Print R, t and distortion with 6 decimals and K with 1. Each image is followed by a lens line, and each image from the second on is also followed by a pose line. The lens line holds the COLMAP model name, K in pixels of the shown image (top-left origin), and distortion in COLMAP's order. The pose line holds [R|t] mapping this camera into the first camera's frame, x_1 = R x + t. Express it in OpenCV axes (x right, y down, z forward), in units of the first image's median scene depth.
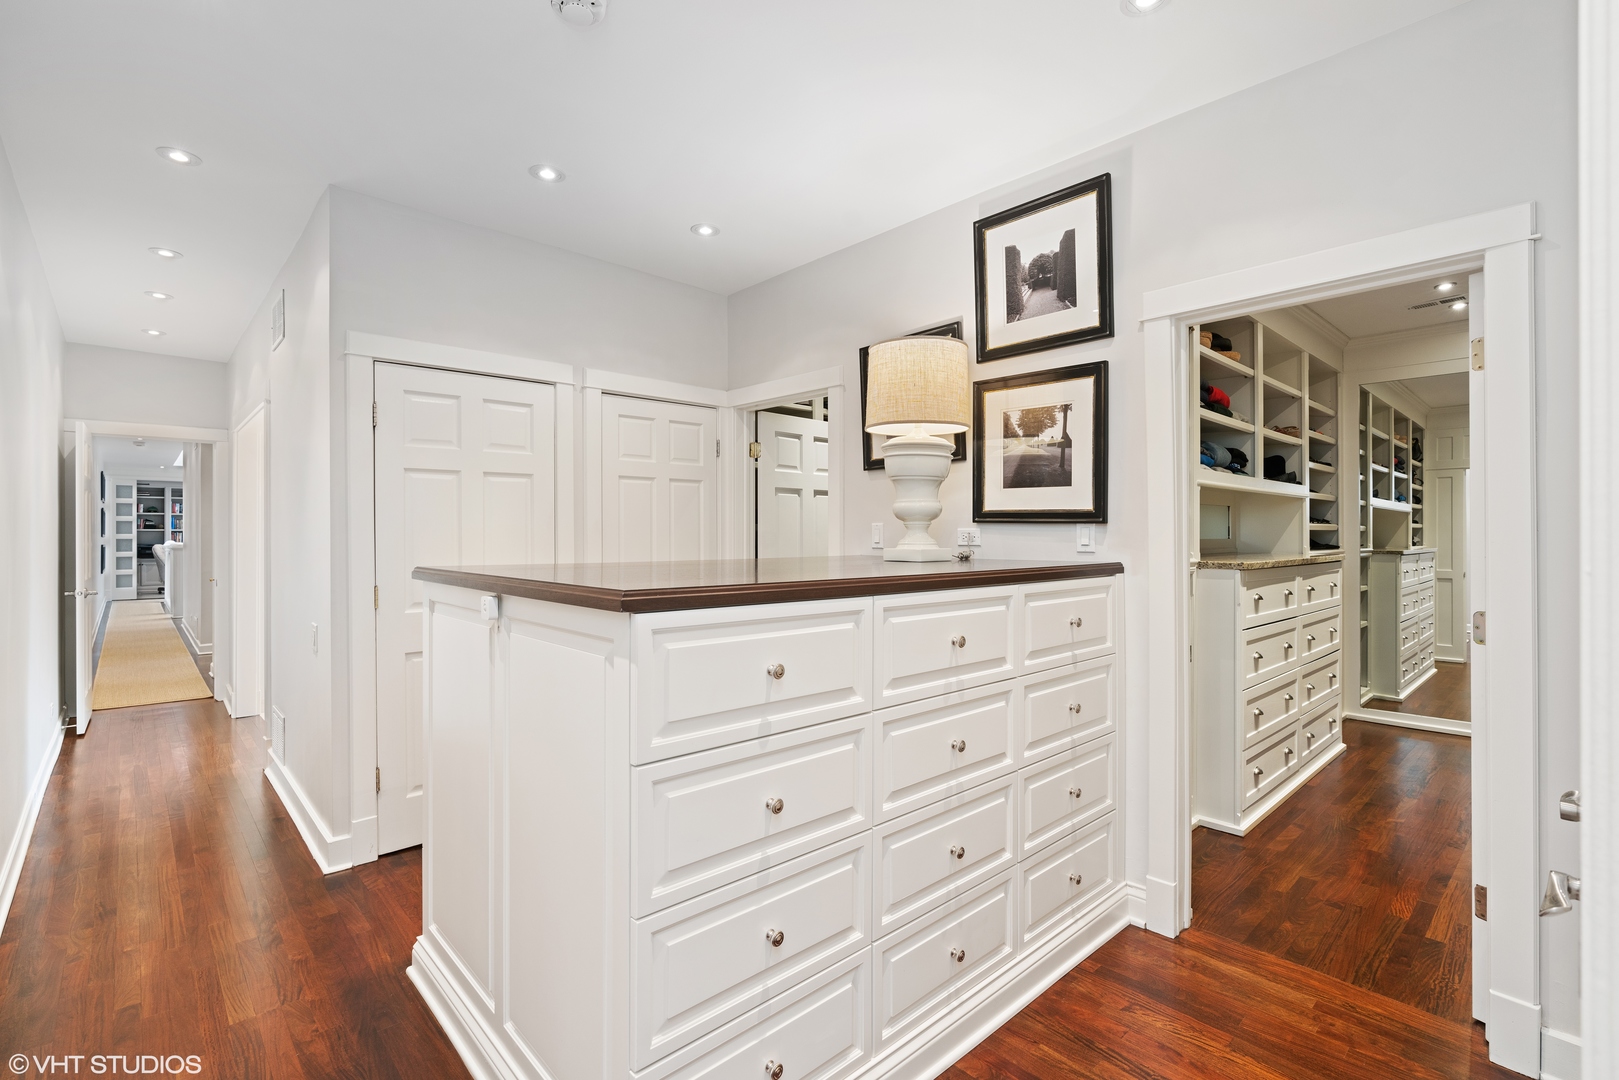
lens RADIAL K [[737.3, 0, 803.5], [0, 737.3, 544.6], [0, 0, 1]] dist [-0.000423, -0.000014]
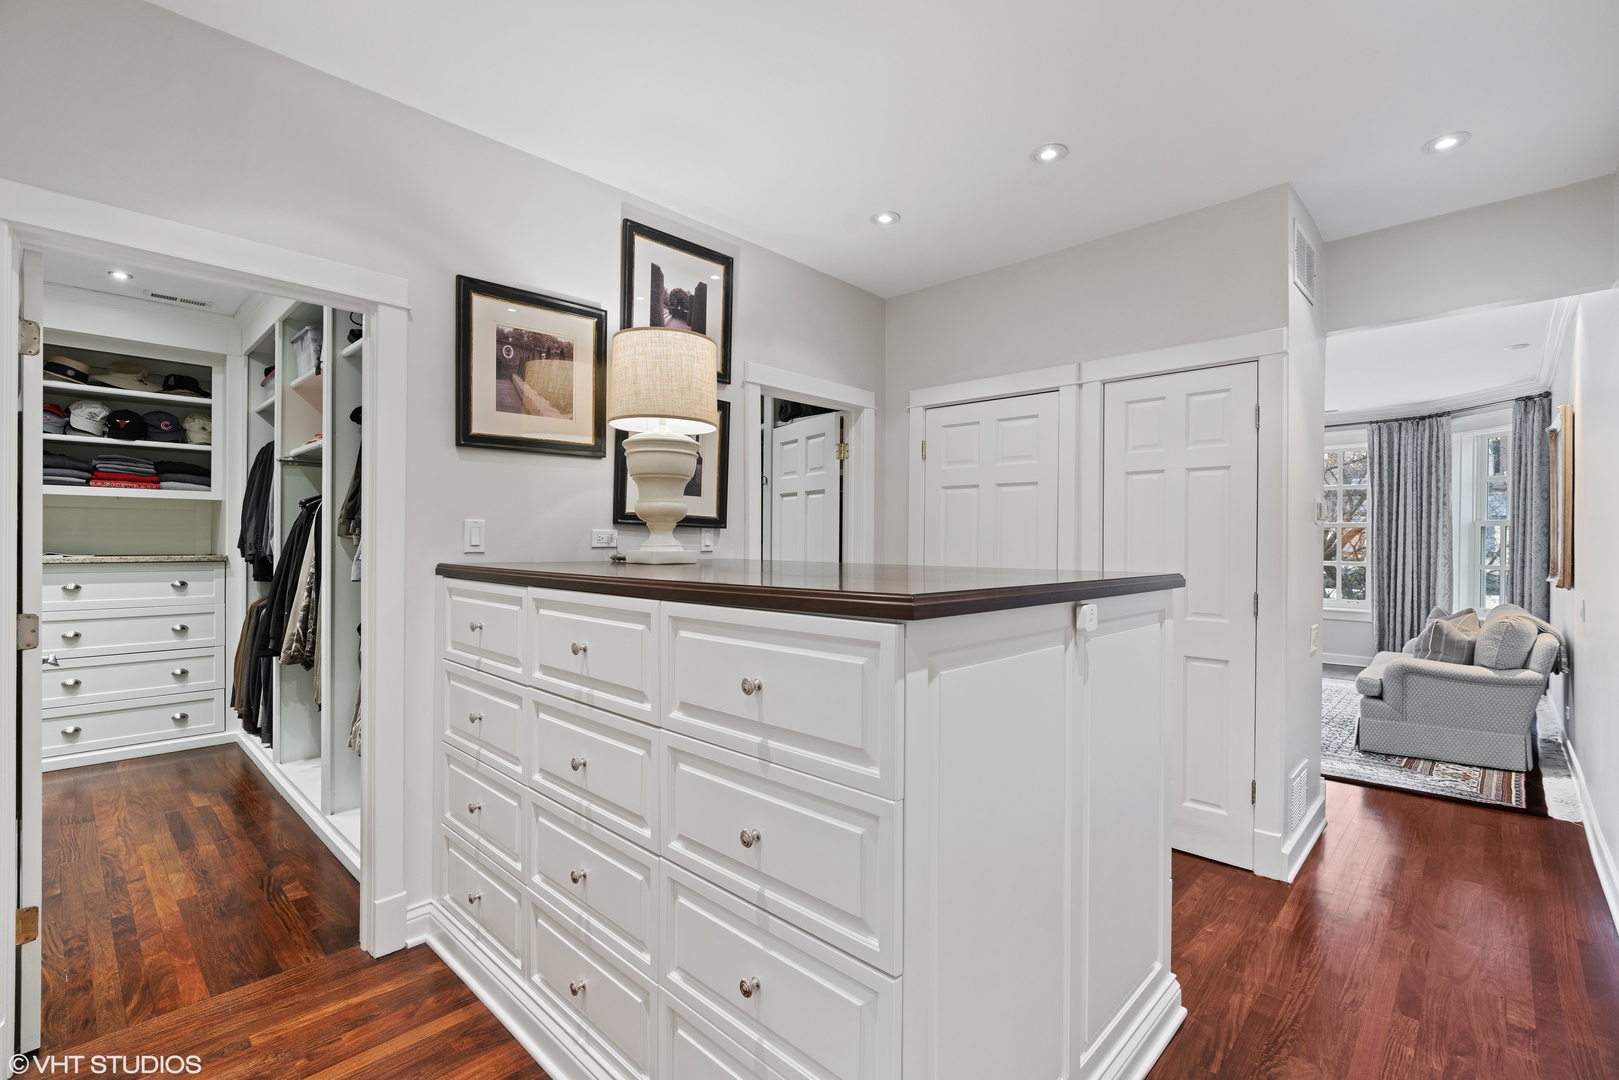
lens RADIAL K [[737.3, 0, 803.7], [0, 737.3, 536.6], [0, 0, 1]] dist [-0.000423, -0.000014]
pose [[-0.046126, 0.002264, 0.998933, -0.840368], [-0.001678, 0.999996, -0.002344, -0.012145], [-0.998934, -0.001785, -0.046122, 0.890530]]
